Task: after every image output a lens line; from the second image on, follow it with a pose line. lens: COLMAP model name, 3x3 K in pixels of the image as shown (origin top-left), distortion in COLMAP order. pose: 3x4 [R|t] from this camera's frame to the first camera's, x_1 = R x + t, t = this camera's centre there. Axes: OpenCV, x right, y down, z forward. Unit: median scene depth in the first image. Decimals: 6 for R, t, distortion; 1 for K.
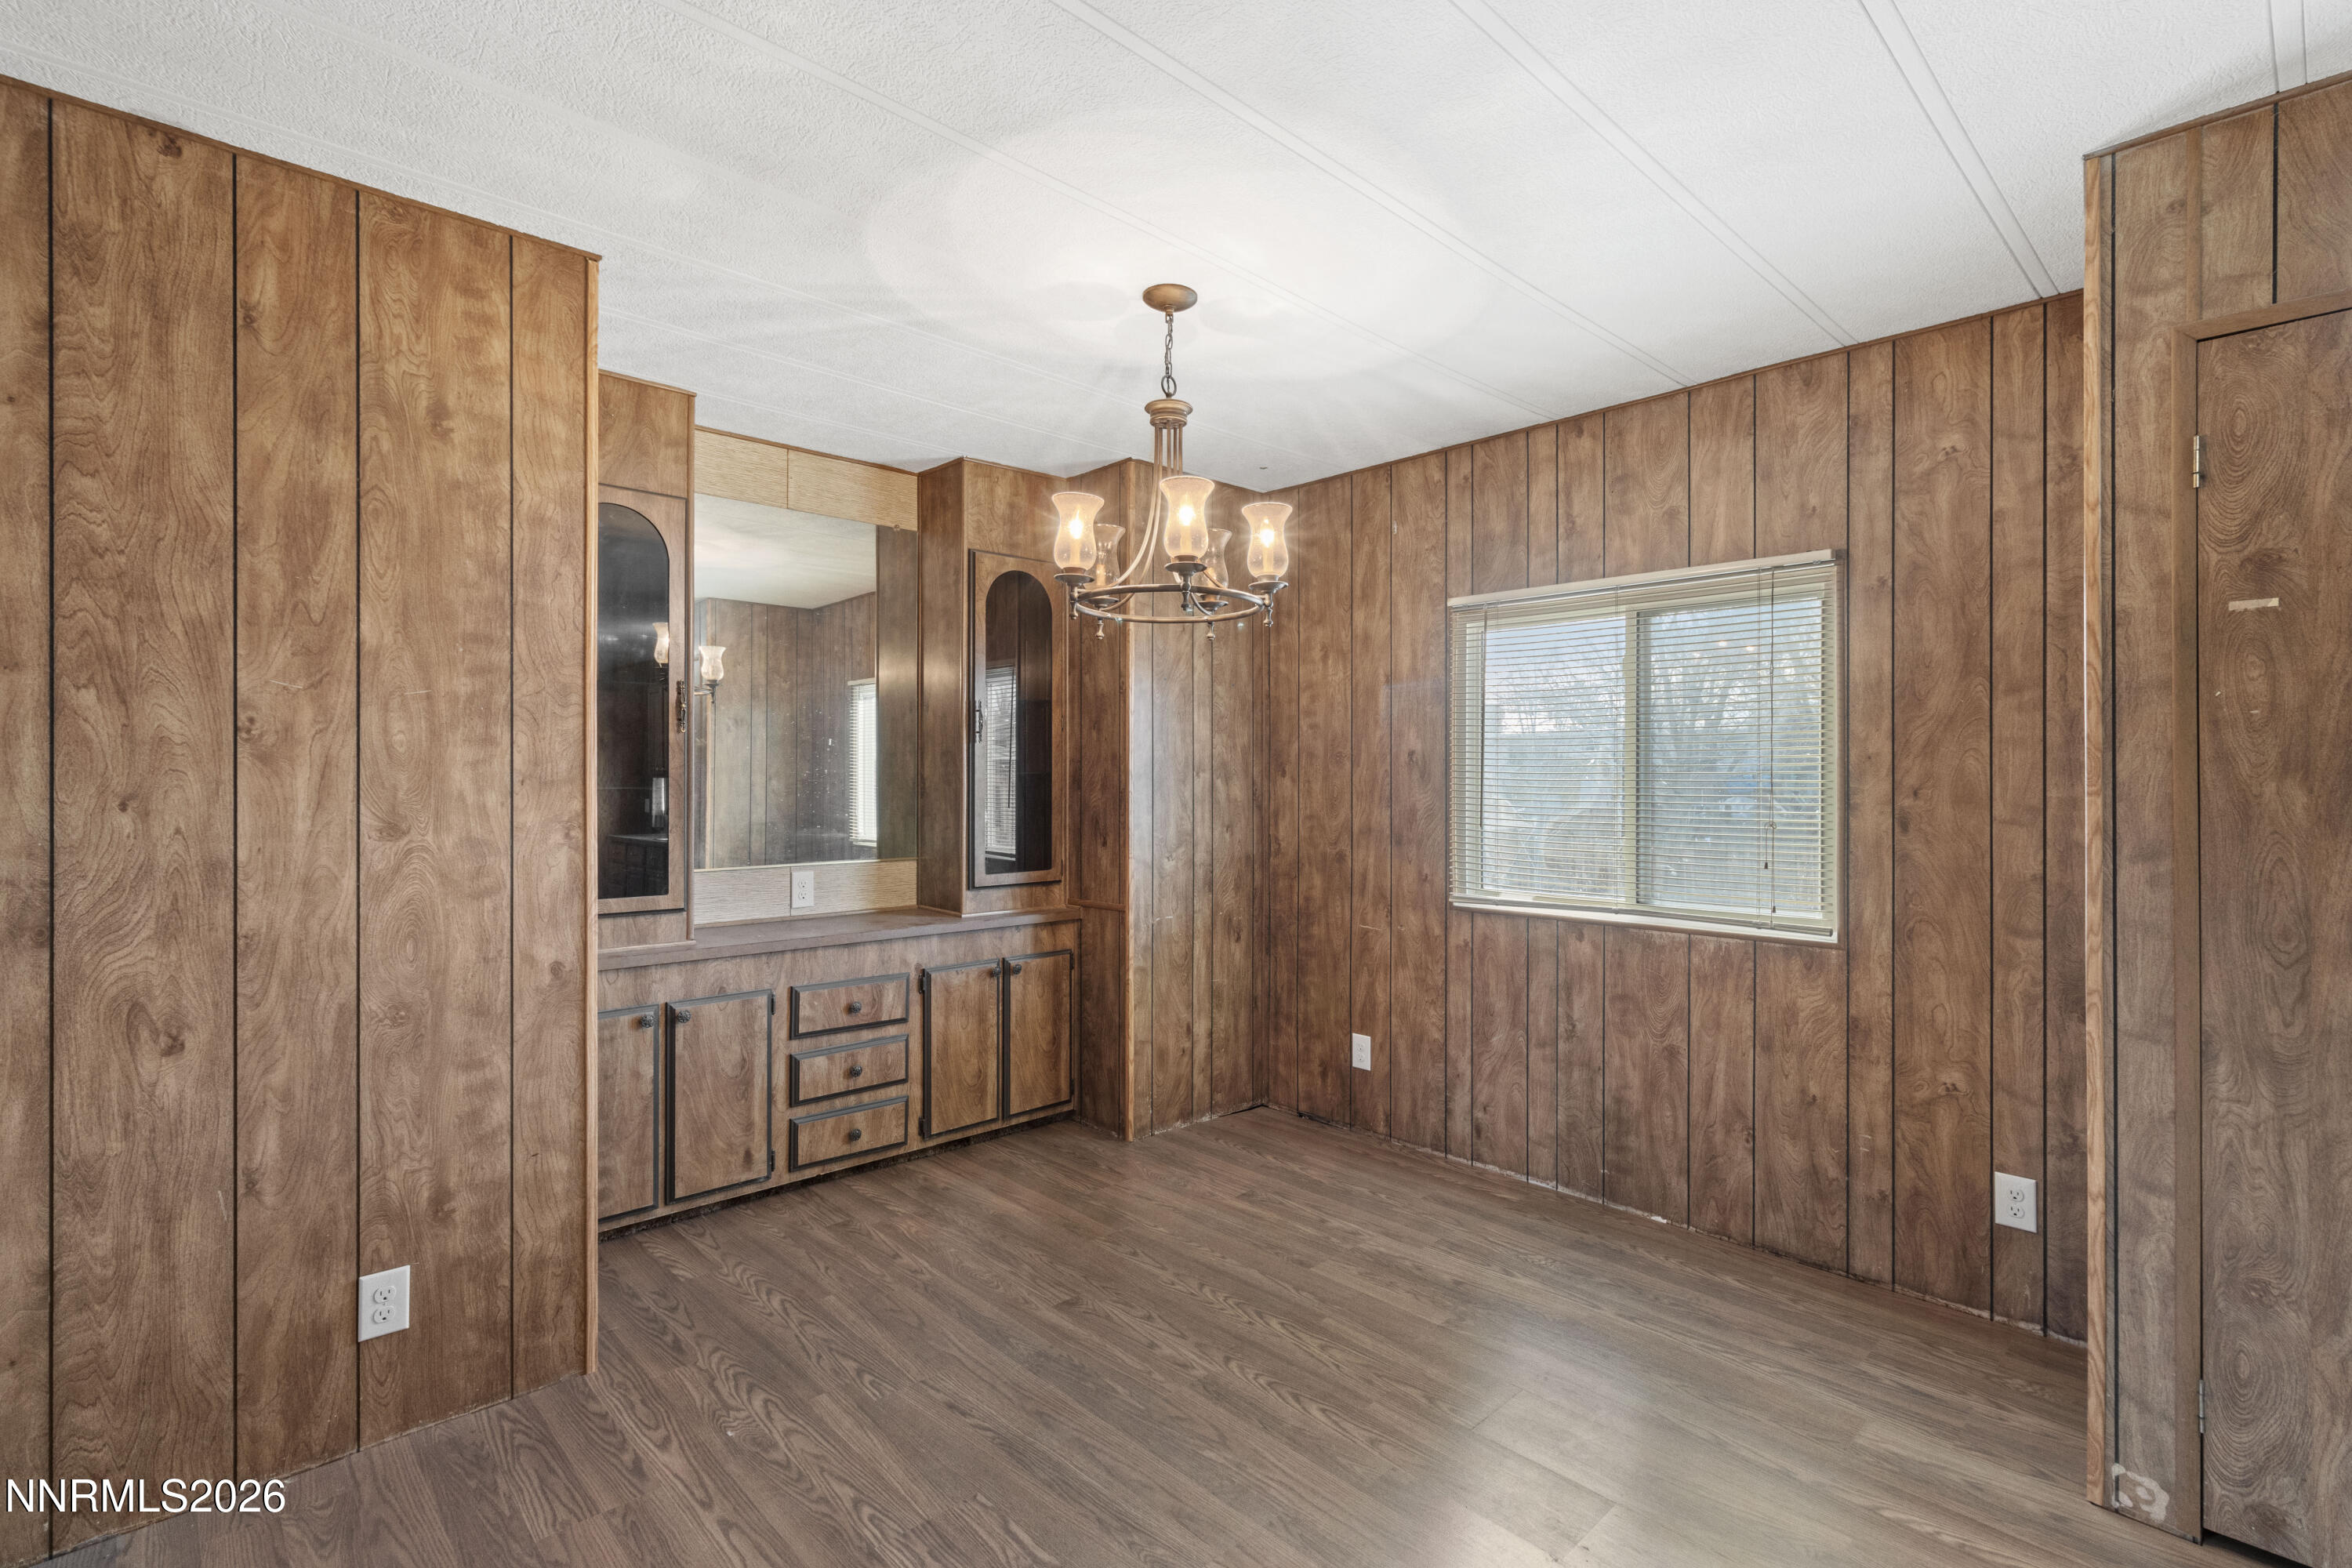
lens RADIAL K [[1106.5, 0, 1187.5], [0, 1106.5, 767.5], [0, 0, 1]] dist [0.001997, 0.000145]
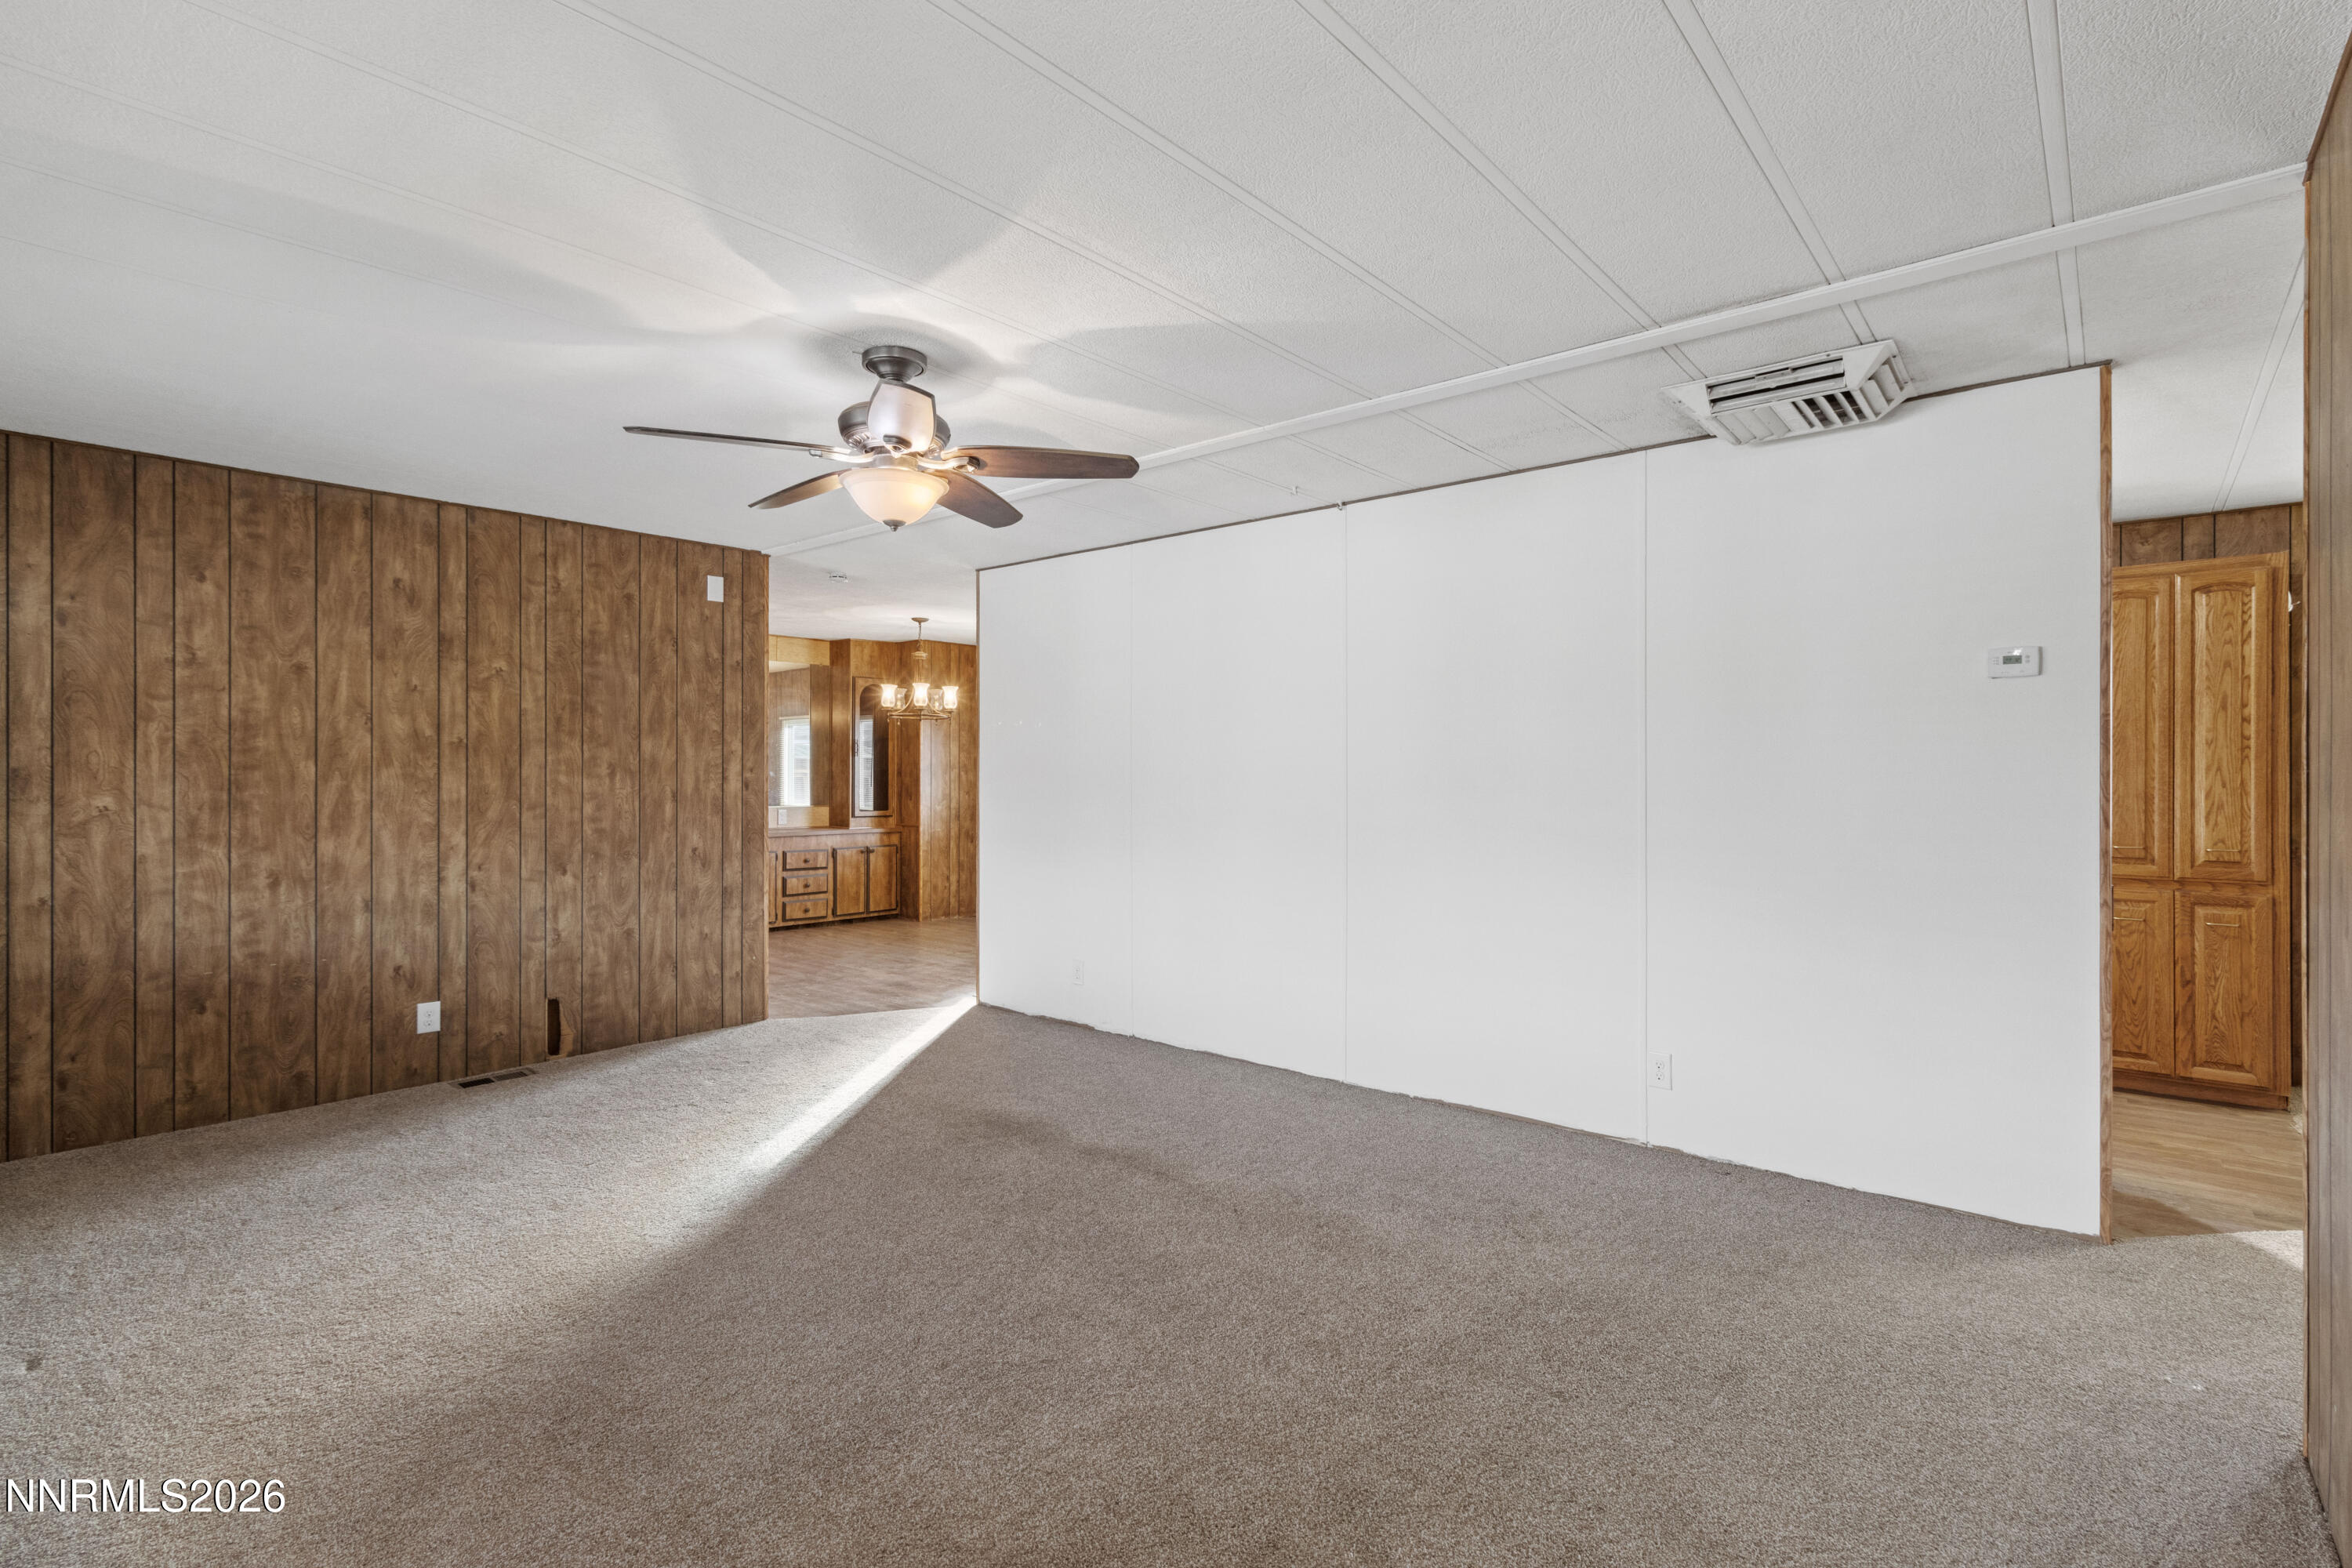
lens RADIAL K [[1106.5, 0, 1187.5], [0, 1106.5, 767.5], [0, 0, 1]] dist [0.001997, 0.000145]
pose [[0.993712, 0.002990, 0.111923, 0.270705], [-0.003494, 0.999985, 0.004304, -0.012196], [-0.111908, -0.004668, 0.993708, -1.551930]]
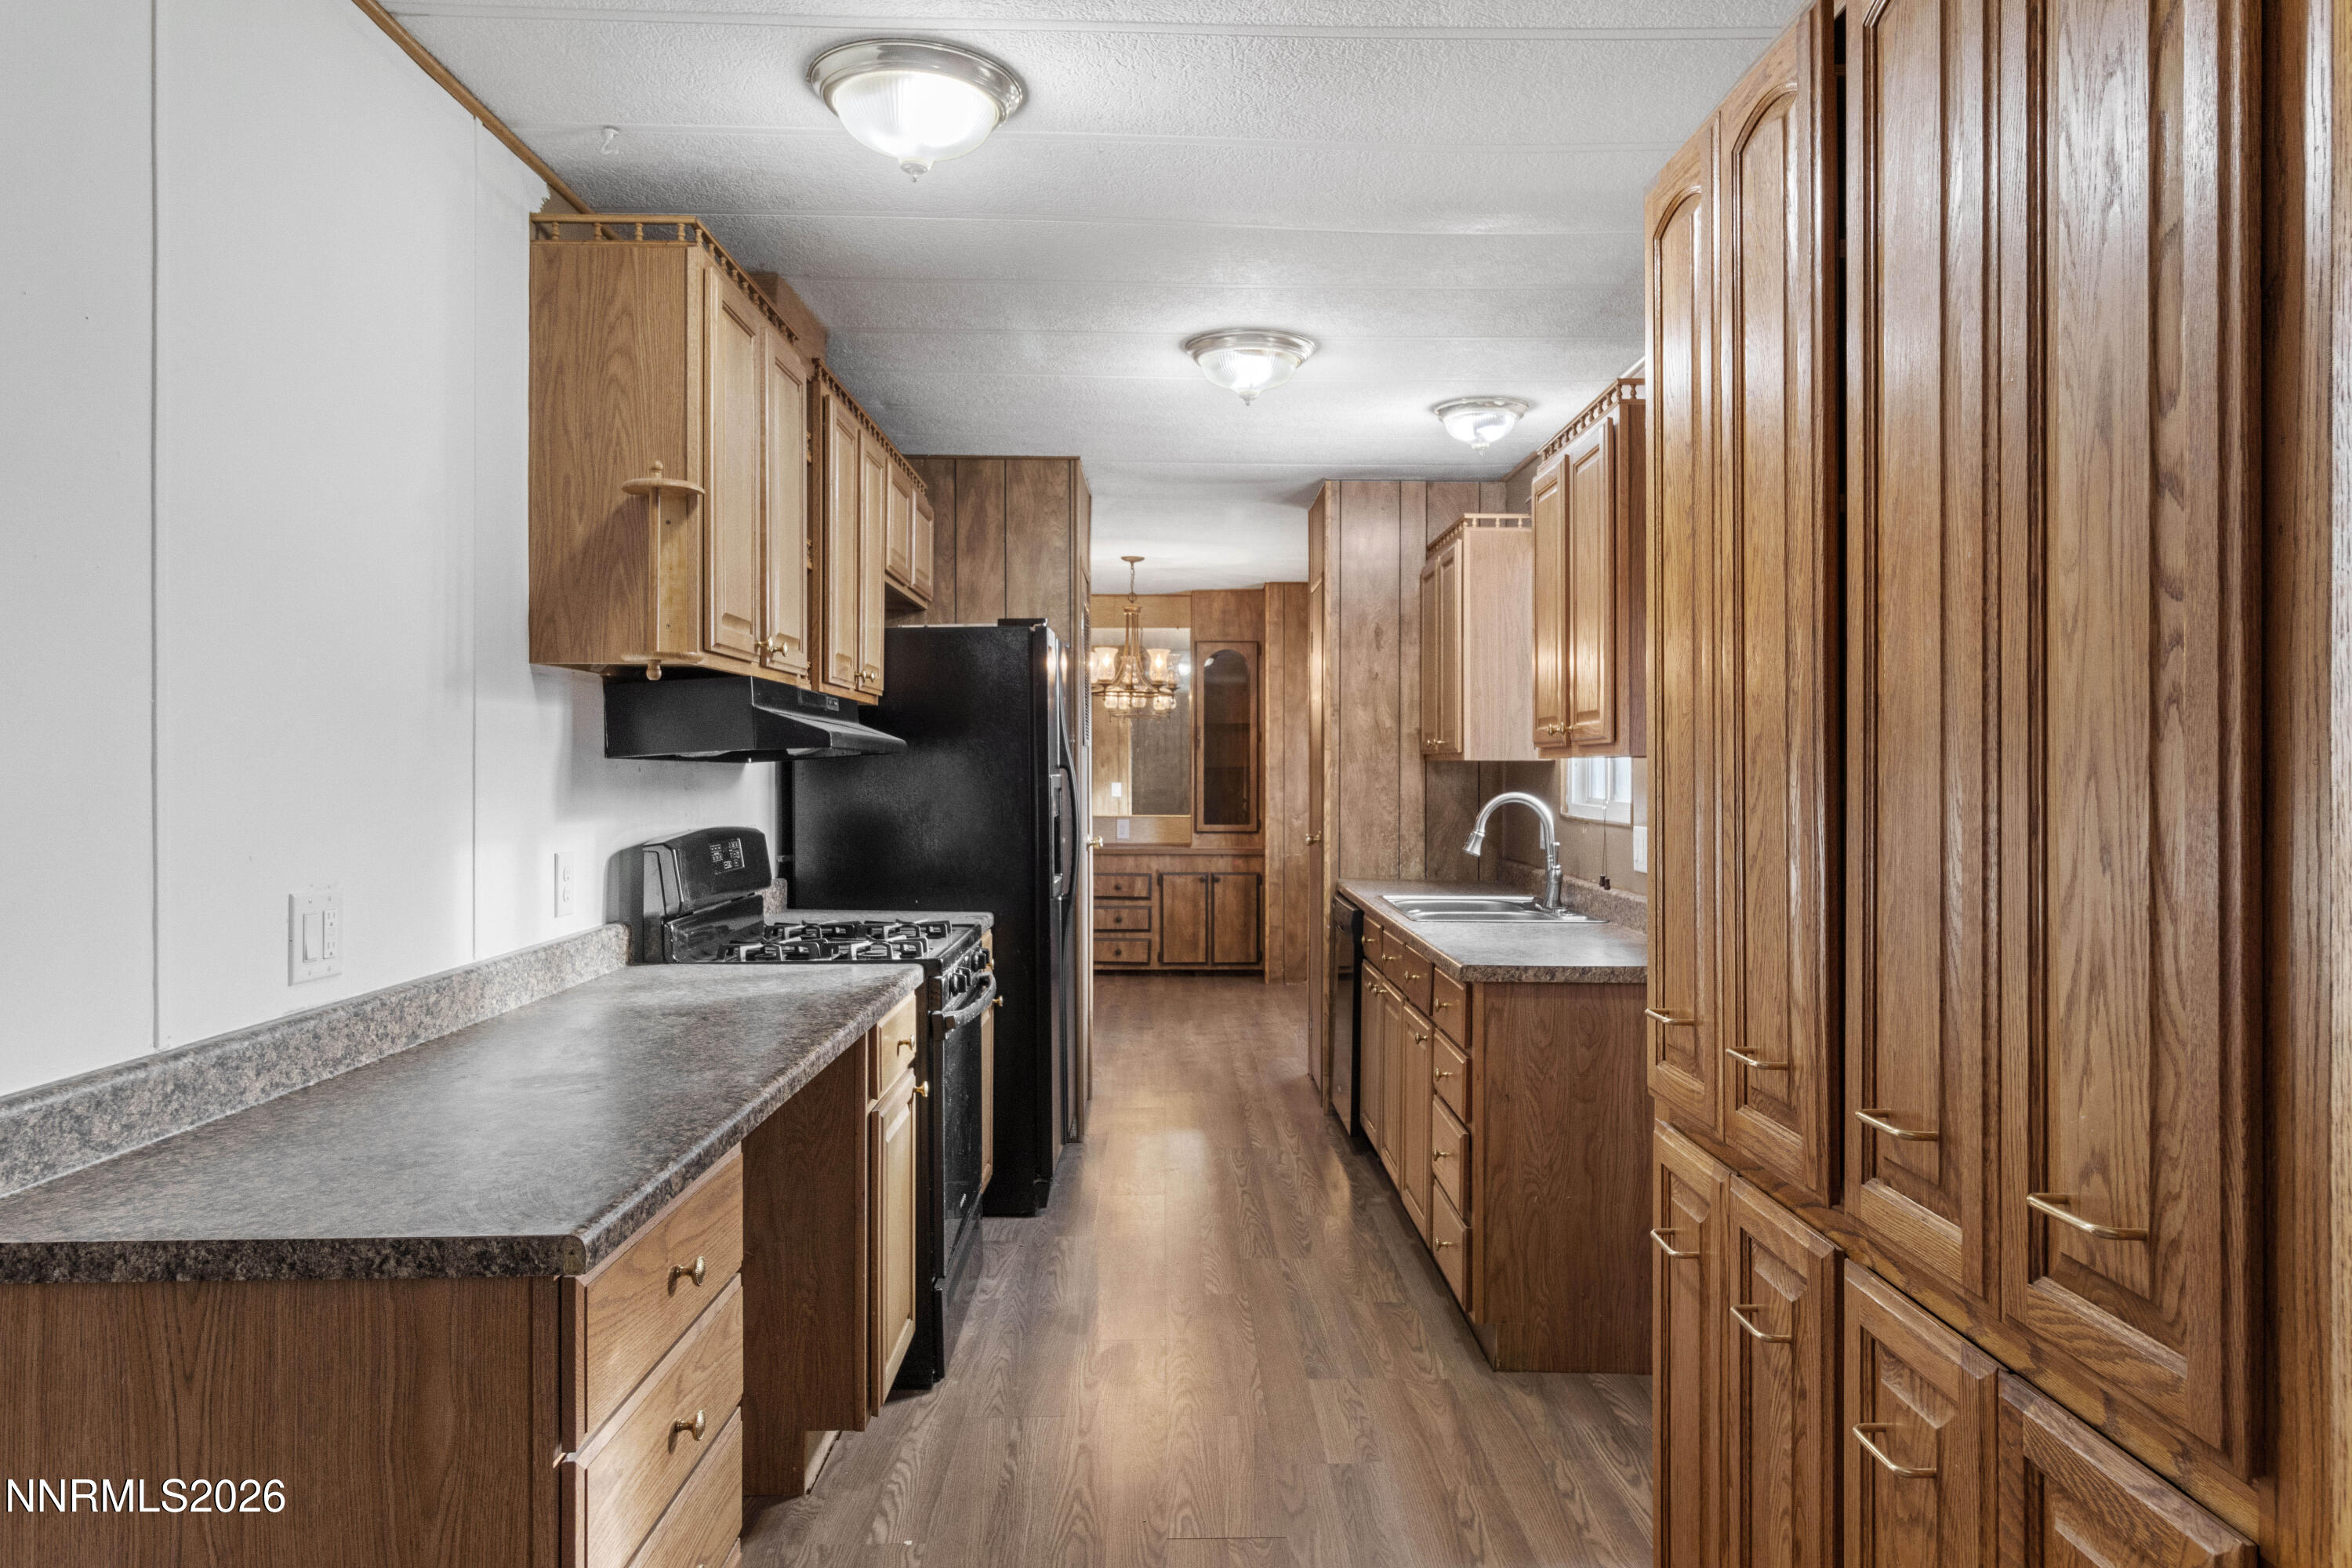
lens RADIAL K [[1522.2, 0, 1208.0], [0, 1522.2, 760.6], [0, 0, 1]] dist [0.002040, 0.000984]
pose [[0.746667, -0.001475, -0.665196, 1.515450], [0.002770, 0.999996, 0.000892, -0.008249], [0.665192, -0.002509, 0.746668, -0.851362]]
